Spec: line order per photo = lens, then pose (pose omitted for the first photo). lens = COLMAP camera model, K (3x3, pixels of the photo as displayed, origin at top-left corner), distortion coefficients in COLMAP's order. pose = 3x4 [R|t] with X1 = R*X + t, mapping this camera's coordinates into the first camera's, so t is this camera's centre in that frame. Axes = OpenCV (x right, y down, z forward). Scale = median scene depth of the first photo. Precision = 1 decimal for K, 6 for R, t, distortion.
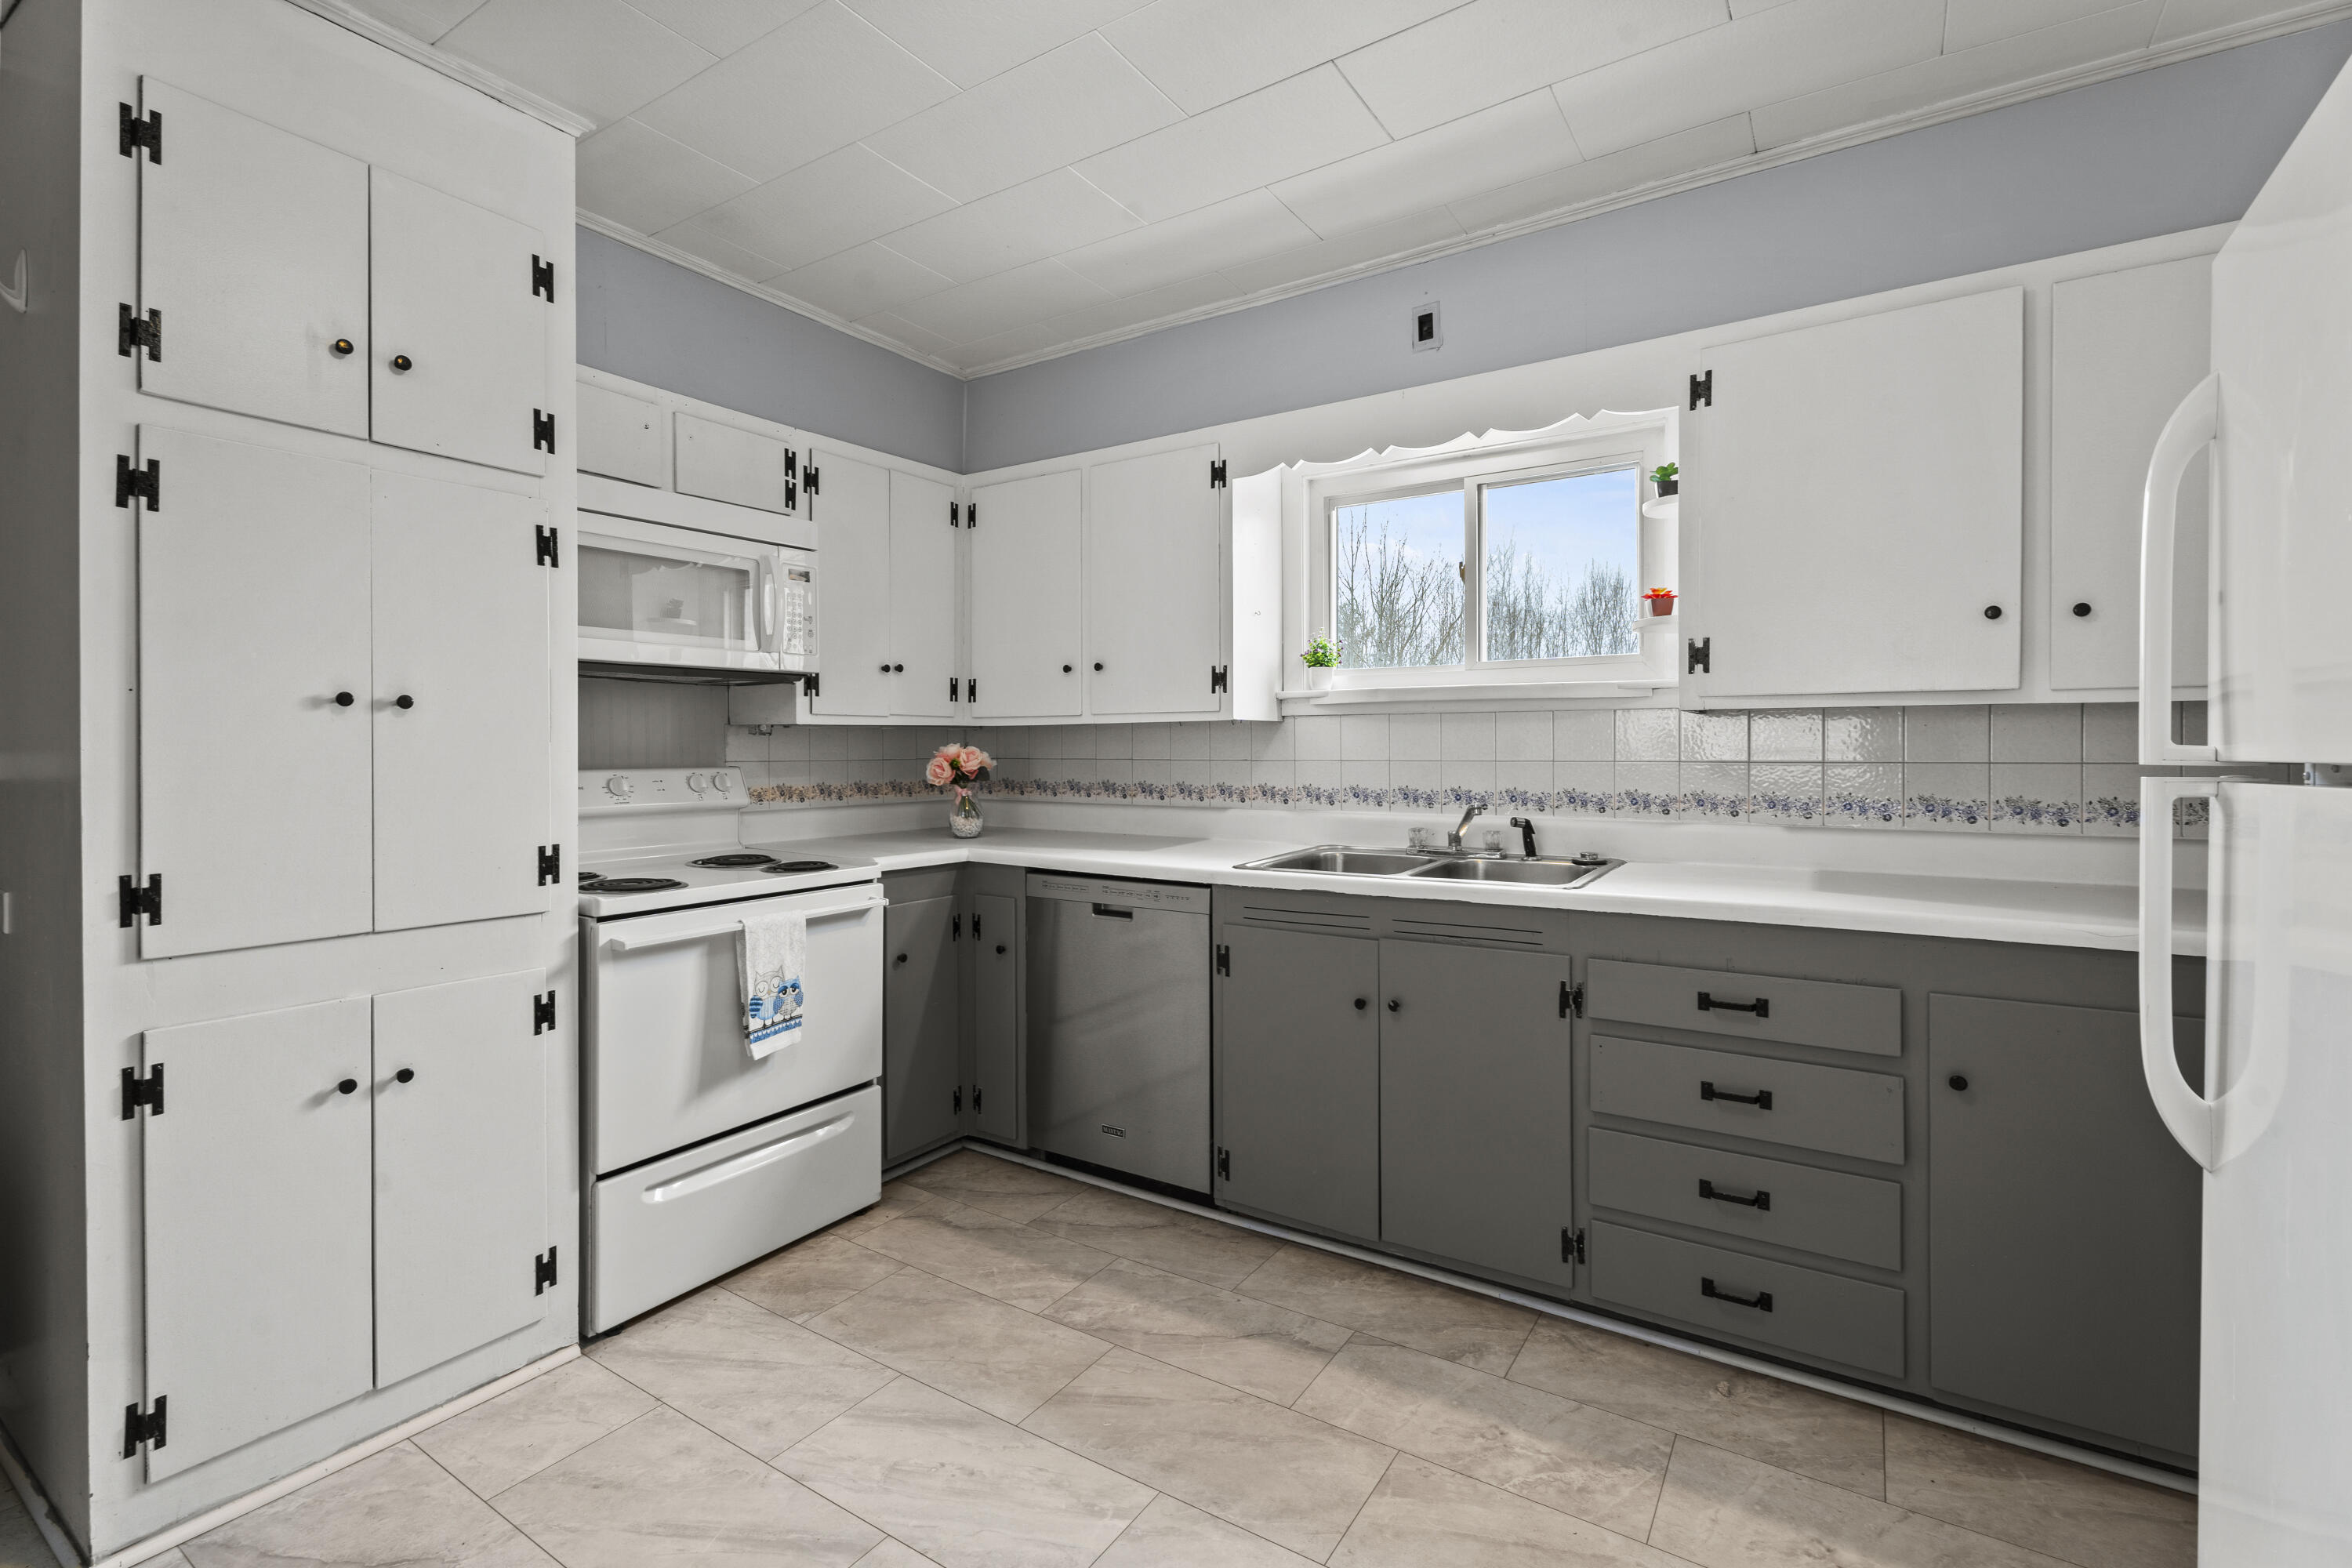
lens RADIAL K [[1063.1, 0, 1173.7], [0, 1063.1, 768.6], [0, 0, 1]] dist [-0.000072, -0.000070]
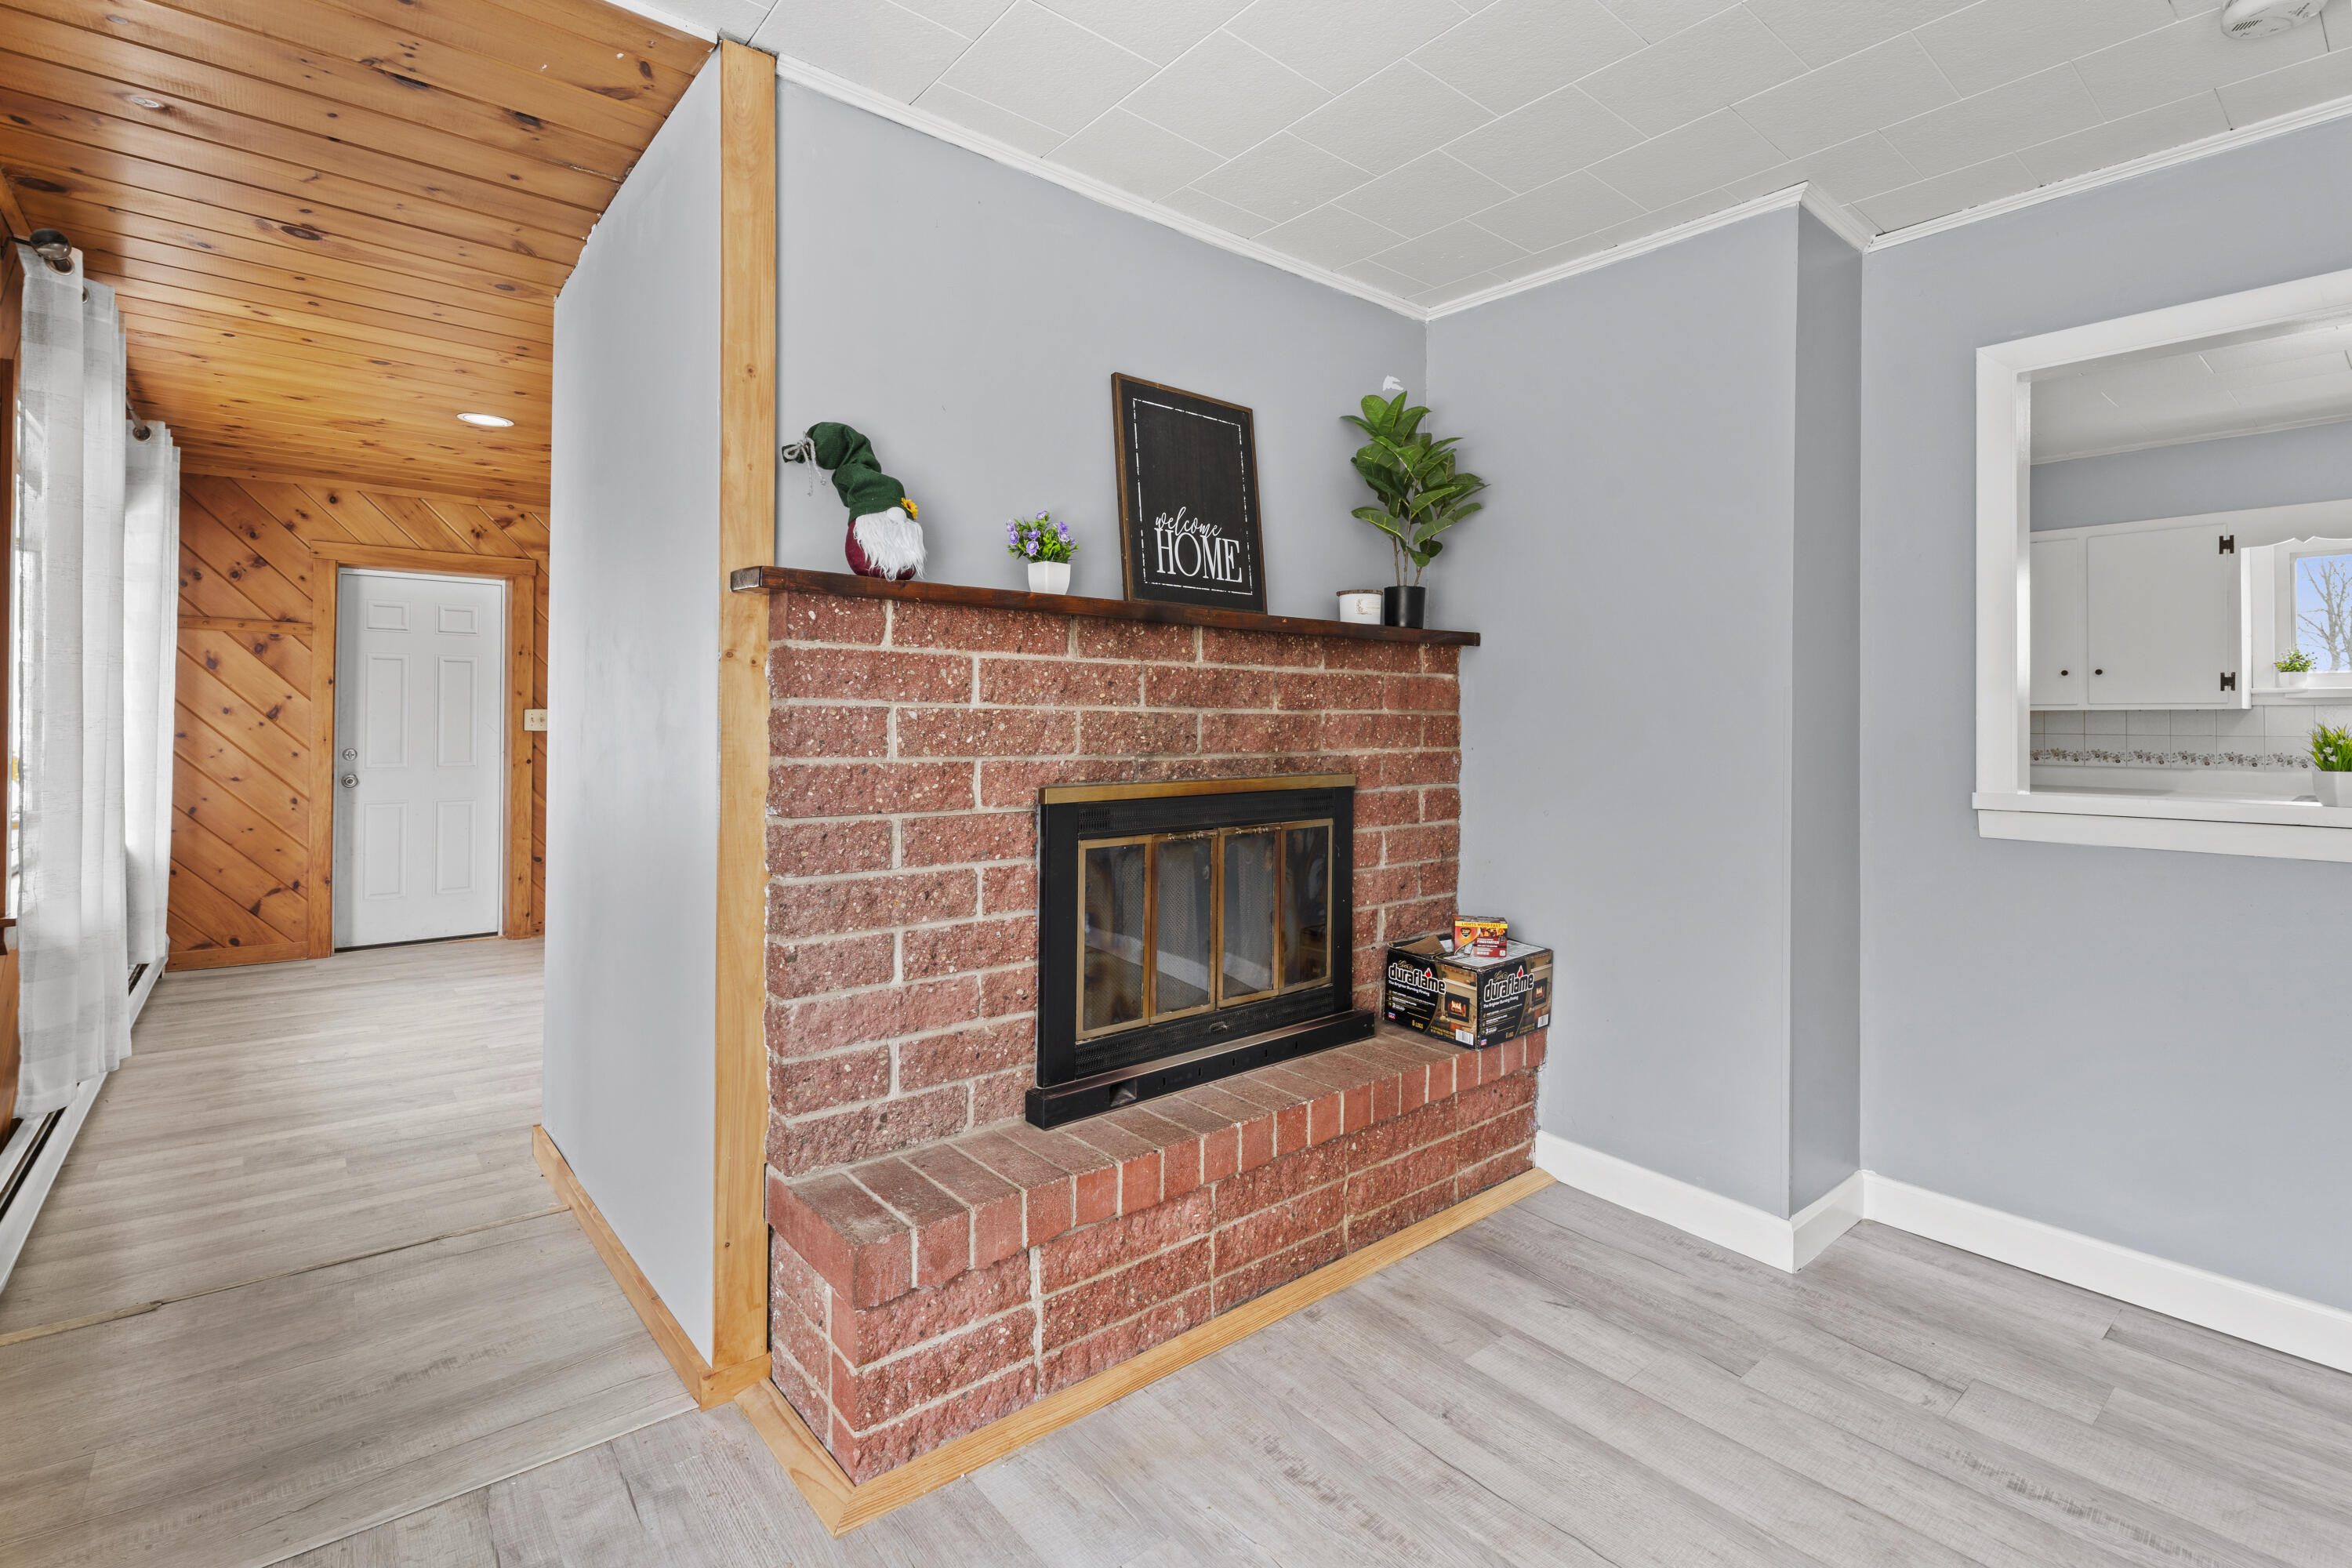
lens RADIAL K [[1063.1, 0, 1173.2], [0, 1063.1, 719.7], [0, 0, 1]] dist [-0.000072, -0.000070]
pose [[0.957362, 0.004813, -0.288850, -0.875029], [-0.010978, 0.999745, -0.019728, 0.014347], [0.288681, 0.022058, 0.957171, -0.793916]]
